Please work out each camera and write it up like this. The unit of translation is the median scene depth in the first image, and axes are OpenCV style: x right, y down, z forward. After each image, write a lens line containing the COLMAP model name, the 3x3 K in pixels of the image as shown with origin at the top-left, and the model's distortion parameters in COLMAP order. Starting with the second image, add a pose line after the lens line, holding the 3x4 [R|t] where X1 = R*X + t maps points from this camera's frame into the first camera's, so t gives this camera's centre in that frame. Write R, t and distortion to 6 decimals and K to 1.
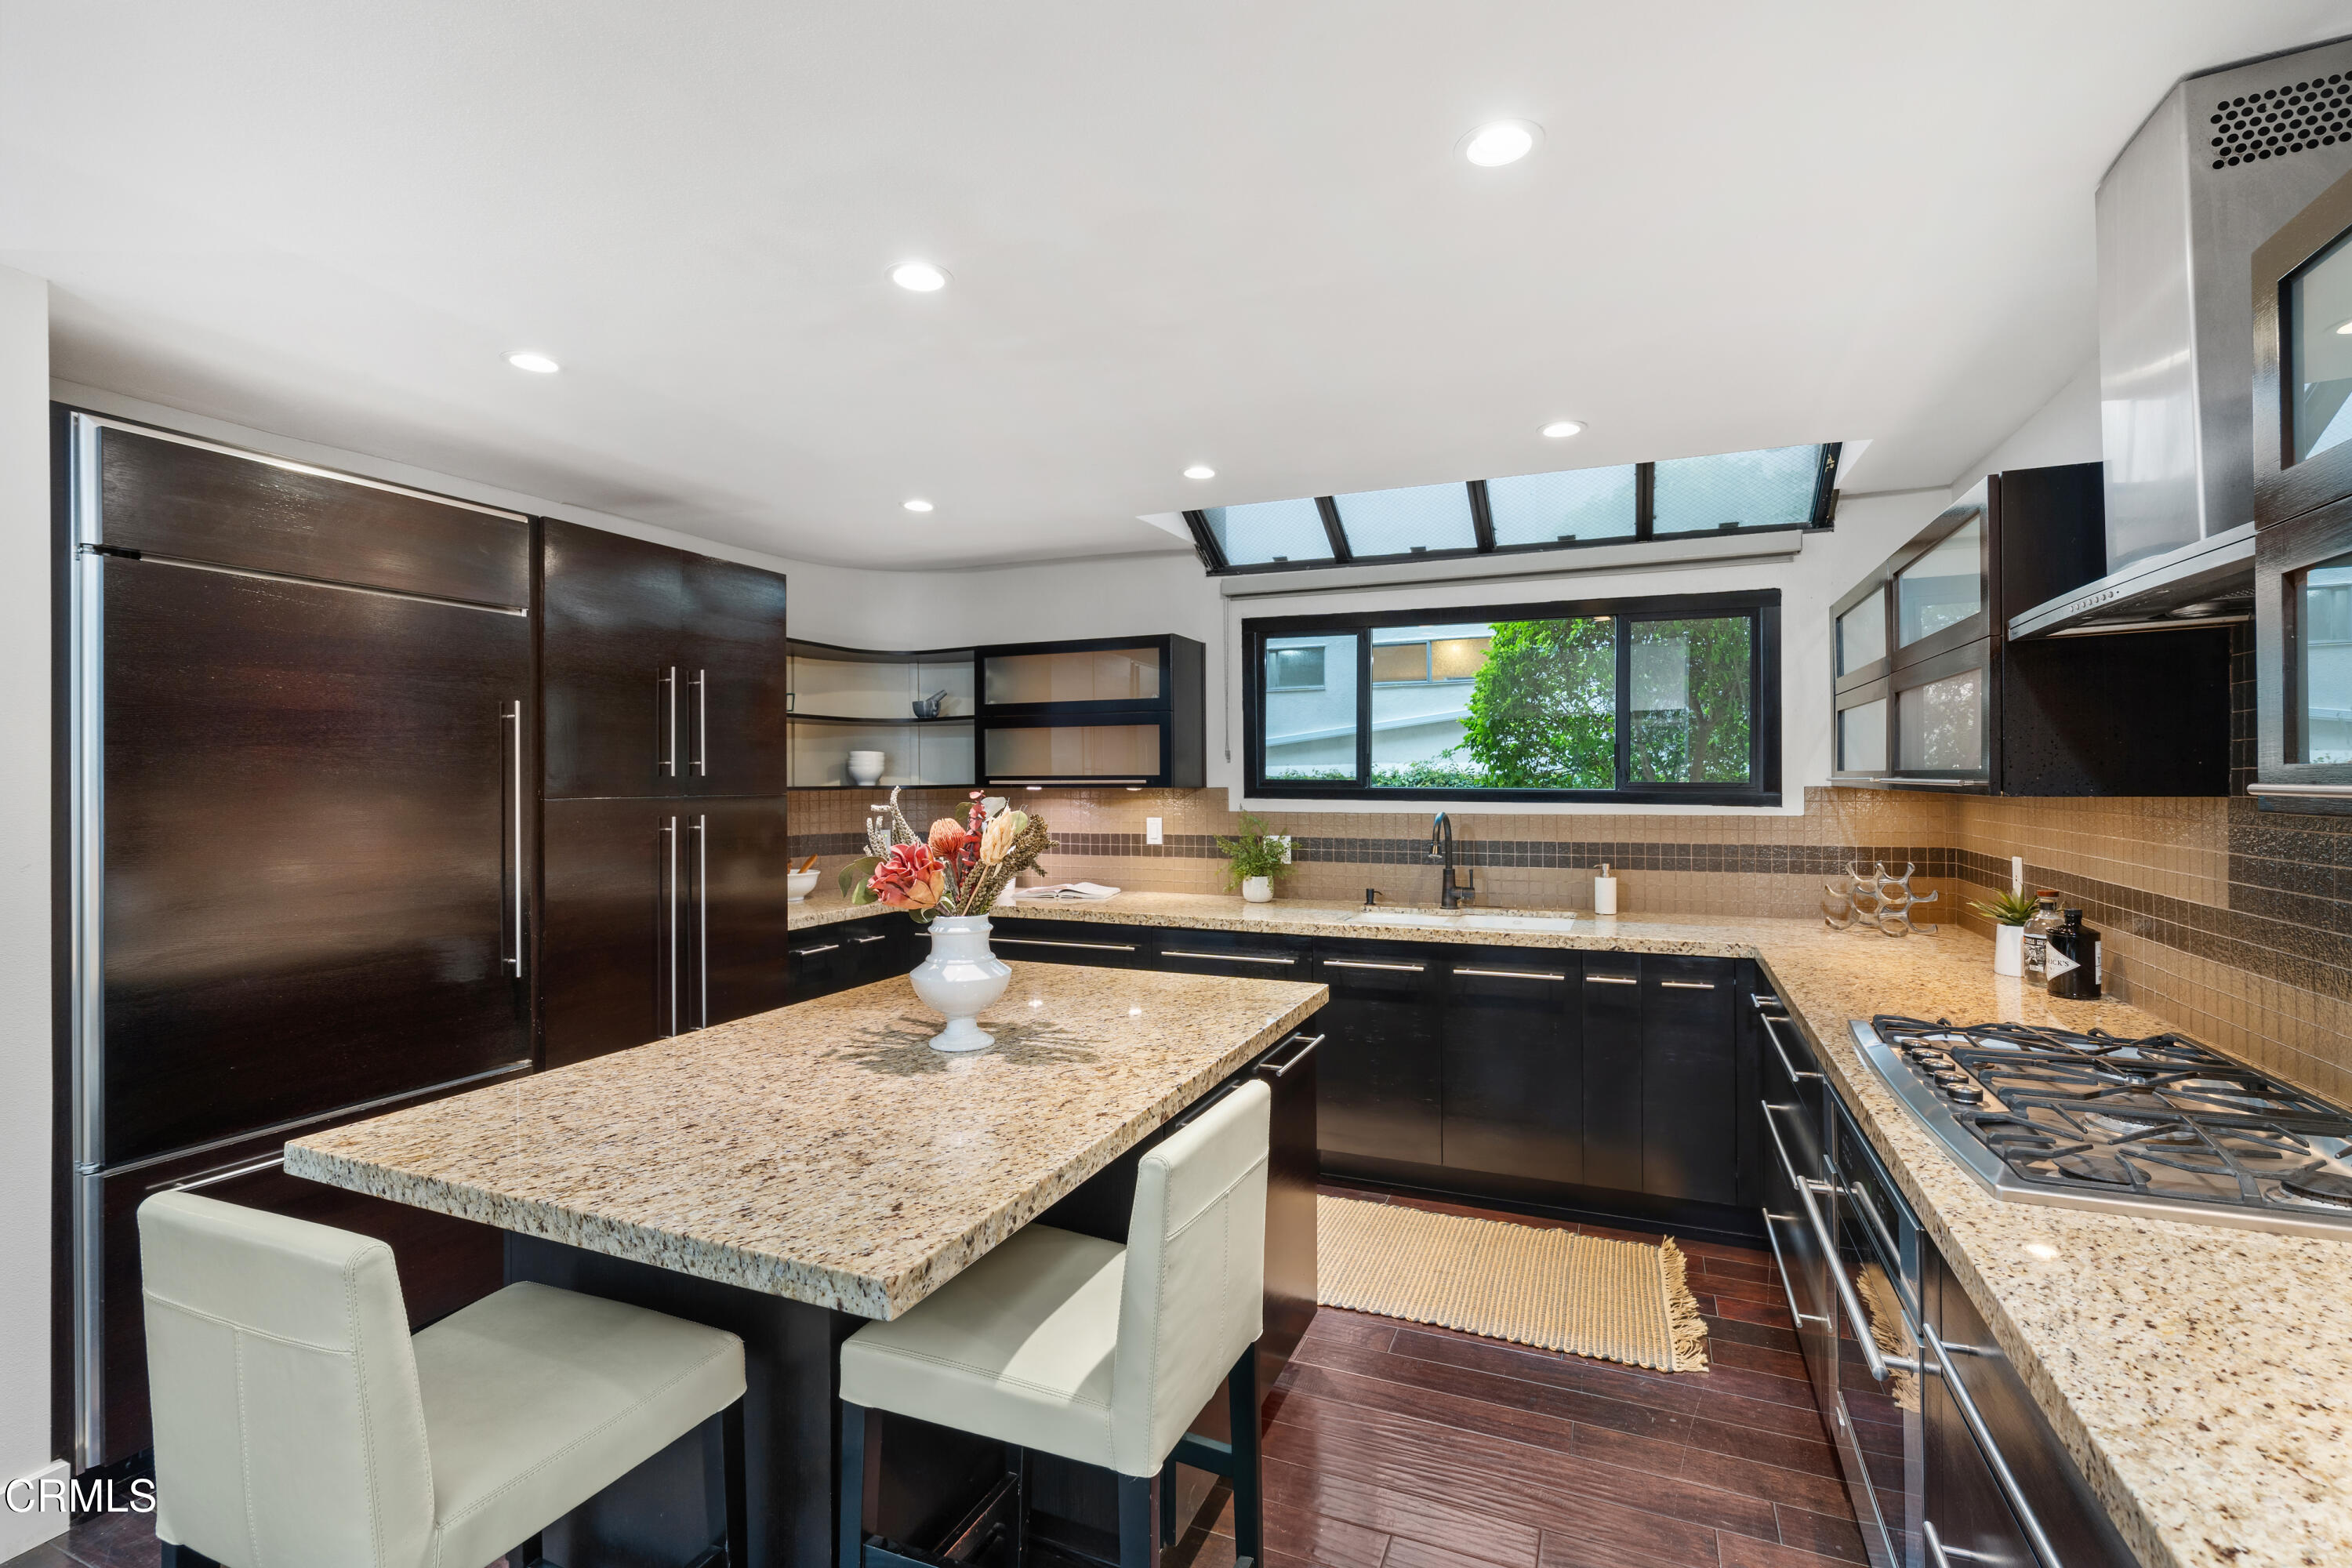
lens RADIAL K [[1059.0, 0, 1176.8], [0, 1059.0, 777.8], [0, 0, 1]] dist [-0.003734, 0.002548]
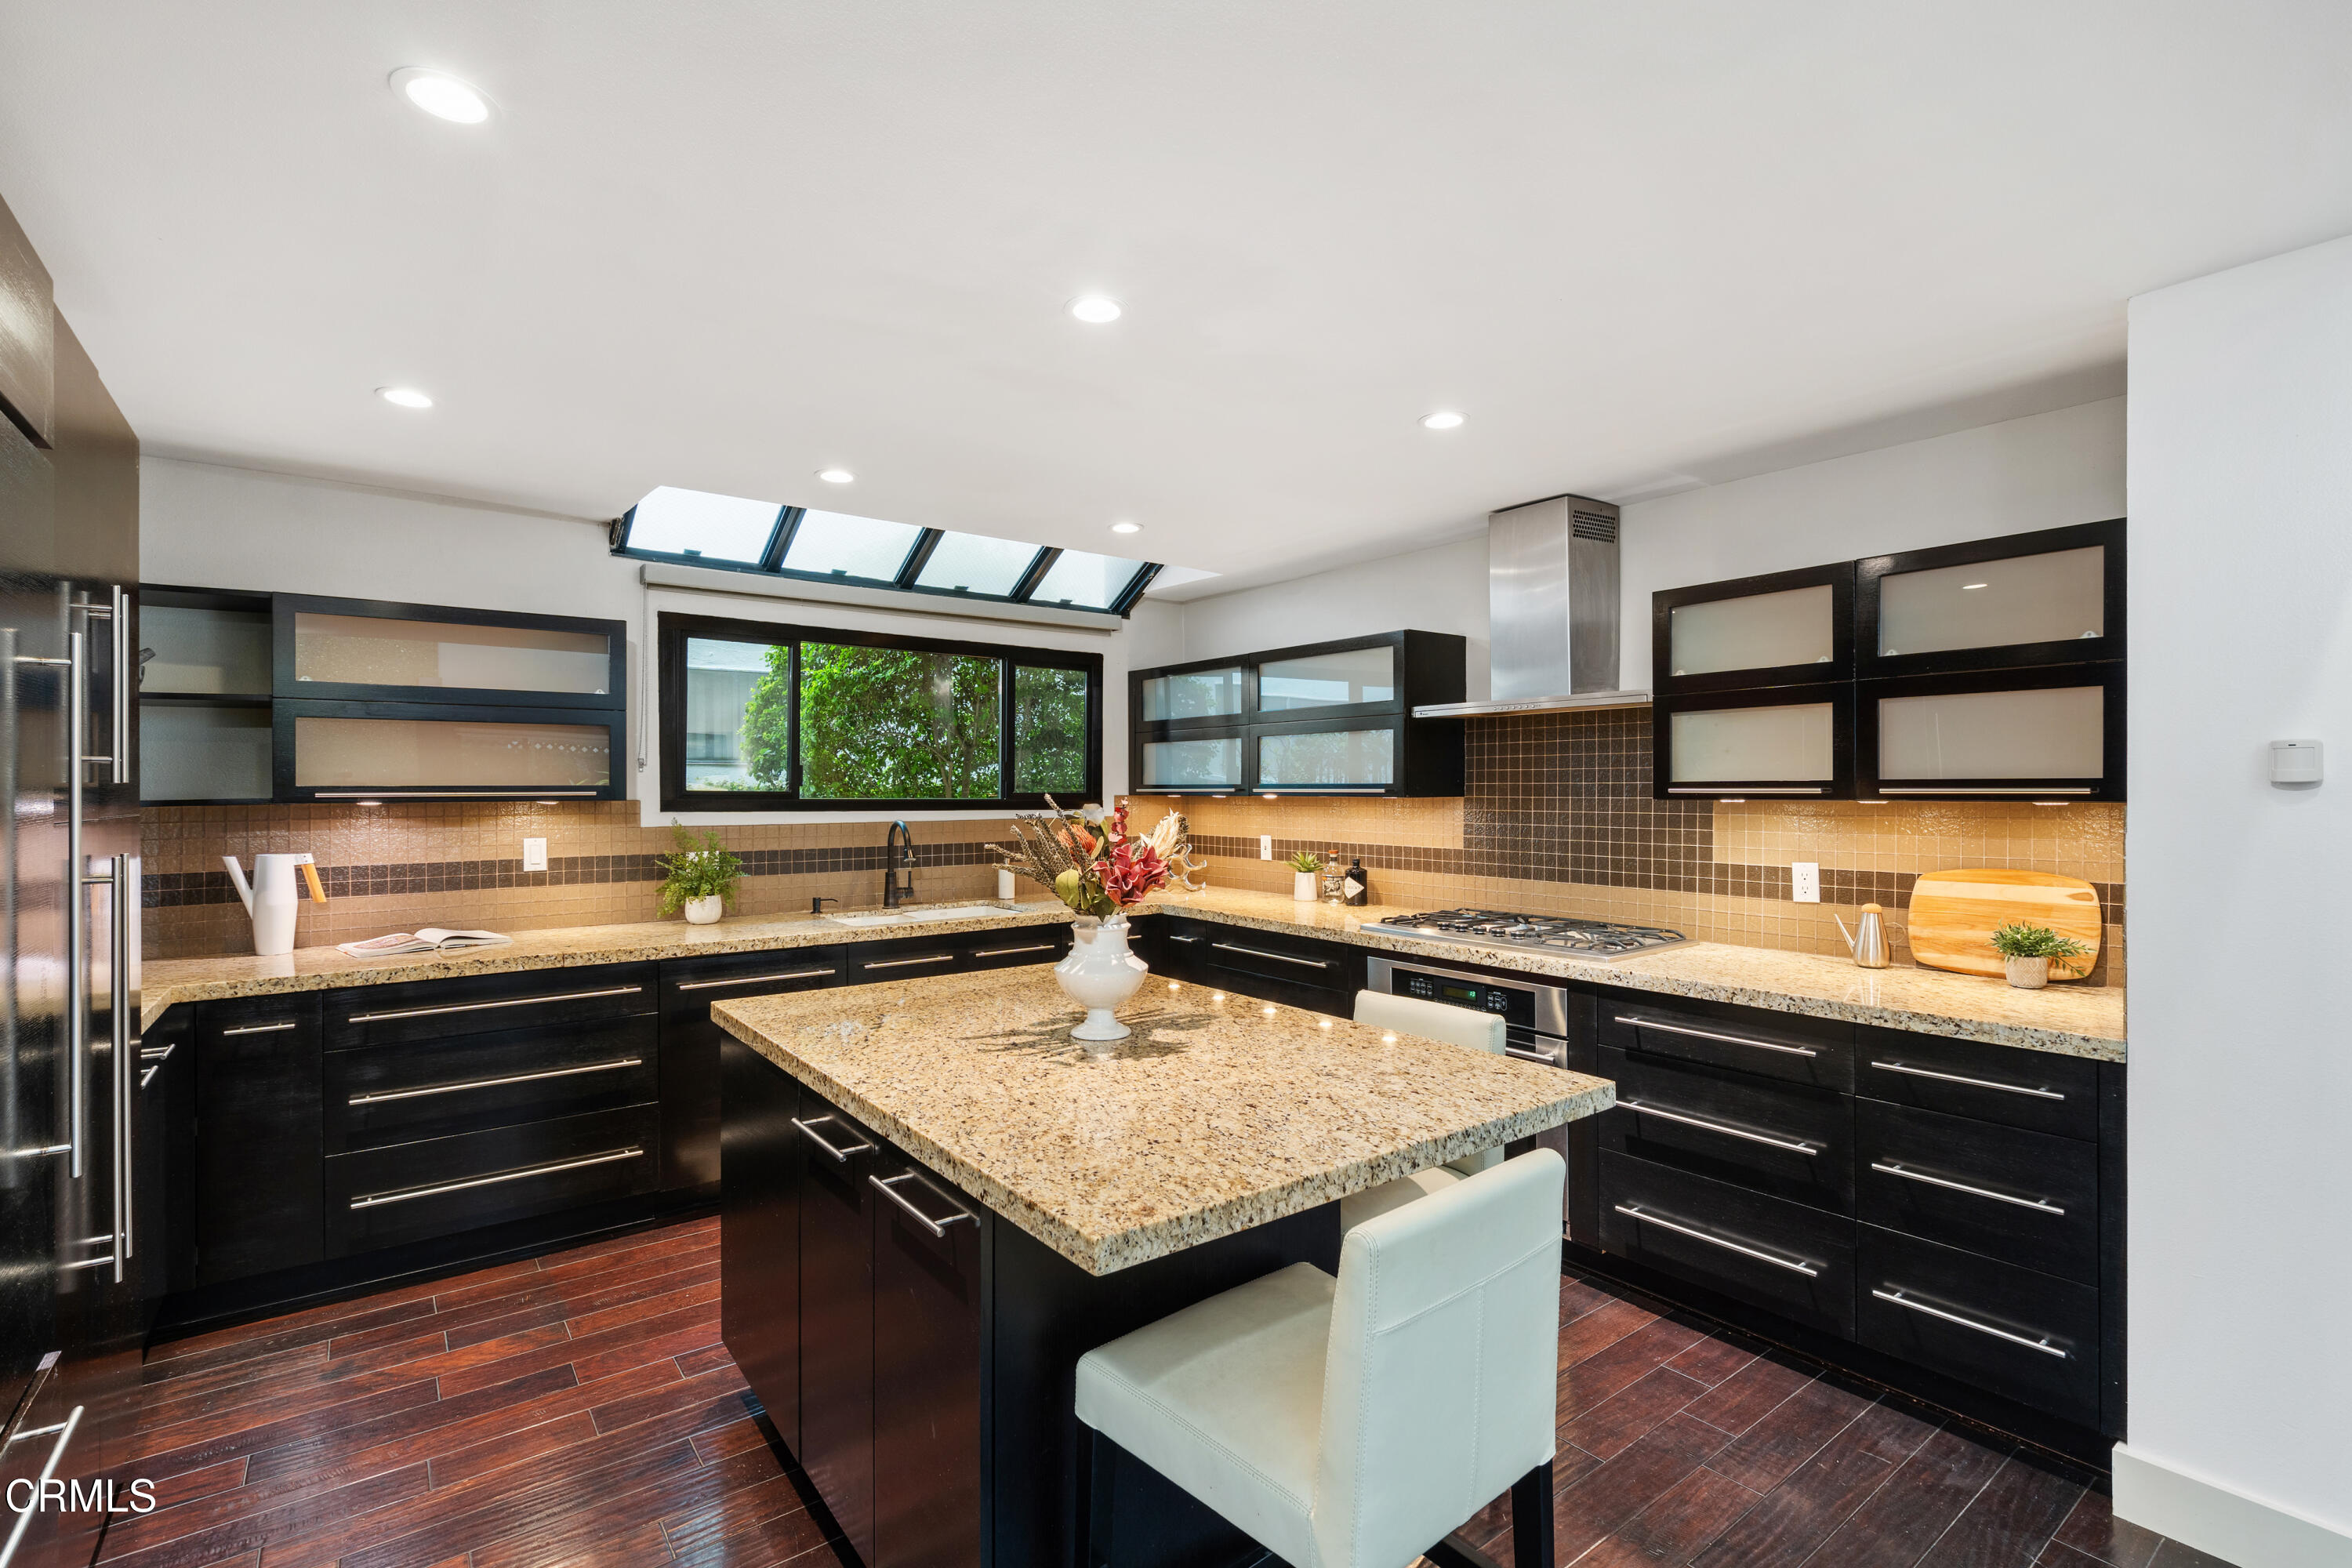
lens RADIAL K [[1059.0, 0, 1162.9], [0, 1059.0, 785.4], [0, 0, 1]] dist [-0.003734, 0.002548]
pose [[0.508169, 0.004075, 0.861248, -0.548747], [0.001707, 0.999982, -0.005739, 0.003013], [-0.861256, 0.004387, 0.508152, 0.200373]]
